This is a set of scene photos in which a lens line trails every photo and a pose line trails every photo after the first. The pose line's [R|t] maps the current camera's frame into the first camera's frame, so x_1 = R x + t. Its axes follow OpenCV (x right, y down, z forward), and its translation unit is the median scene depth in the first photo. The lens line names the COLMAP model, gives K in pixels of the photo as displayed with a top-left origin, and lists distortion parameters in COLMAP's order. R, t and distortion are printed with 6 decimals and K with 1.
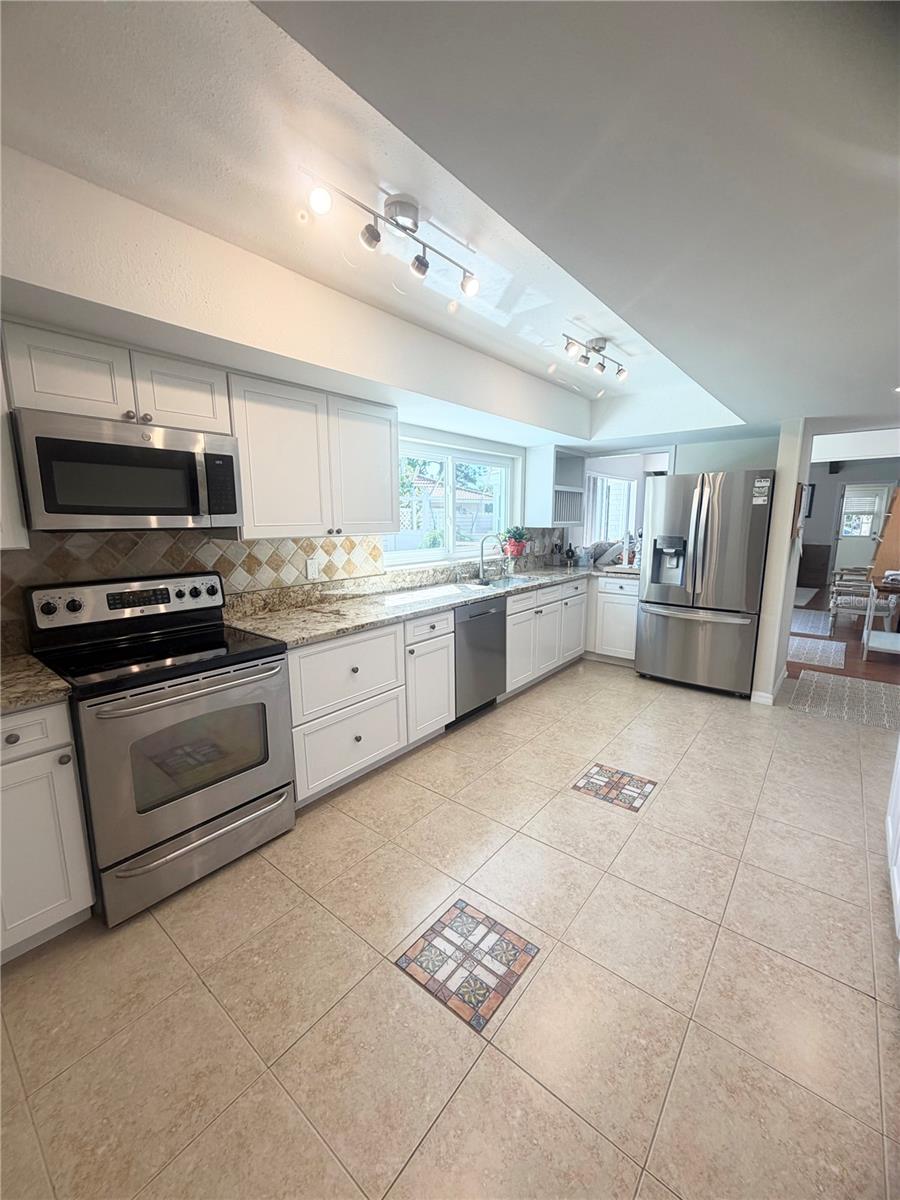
lens RADIAL K [[474.5, 0, 450.0], [0, 474.5, 600.0], [0, 0, 1]] dist [0.001834, 0.000142]
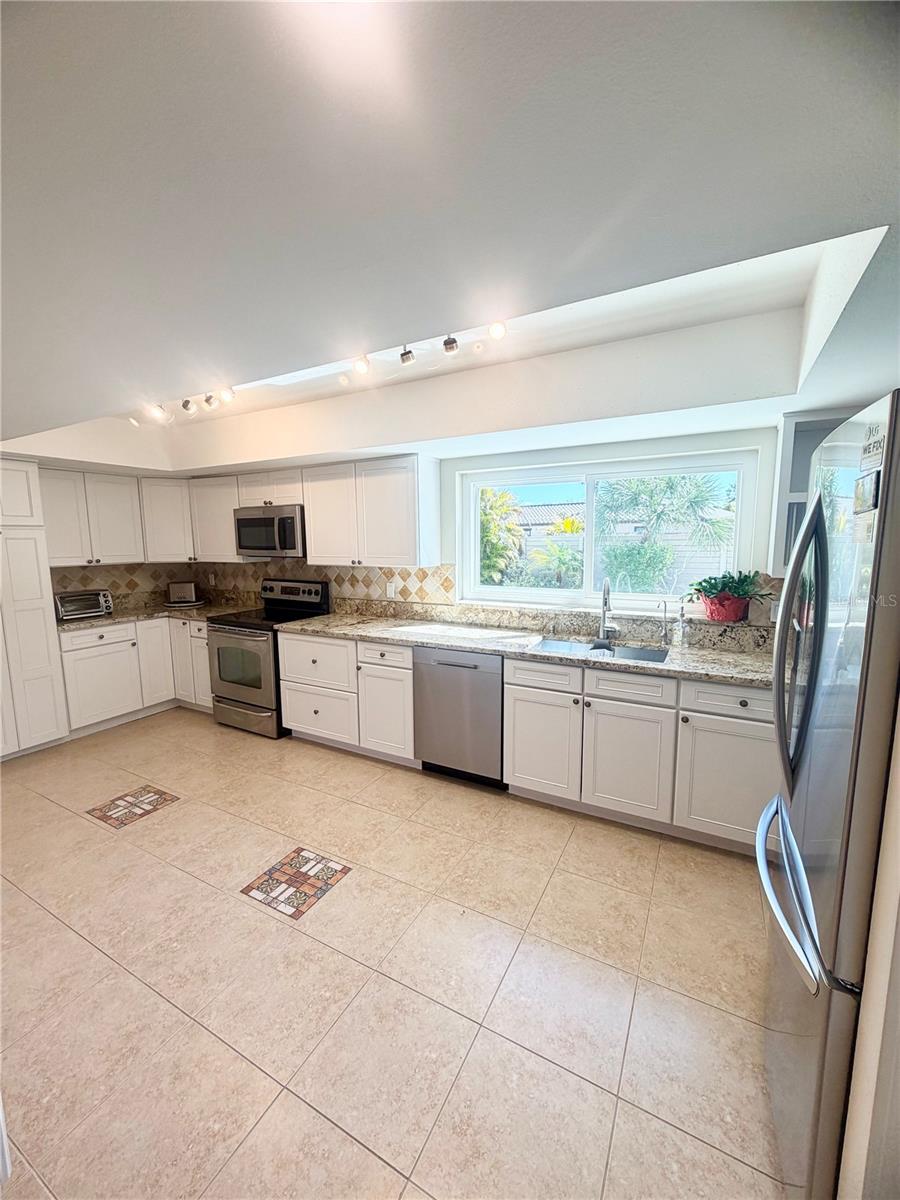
lens RADIAL K [[474.5, 0, 450.0], [0, 474.5, 600.0], [0, 0, 1]] dist [0.001834, 0.000142]
pose [[0.195263, 0.131538, -0.971890, 1.035347], [-0.162197, 0.981650, 0.100272, -0.200780], [0.967246, 0.138059, 0.213015, 0.910405]]
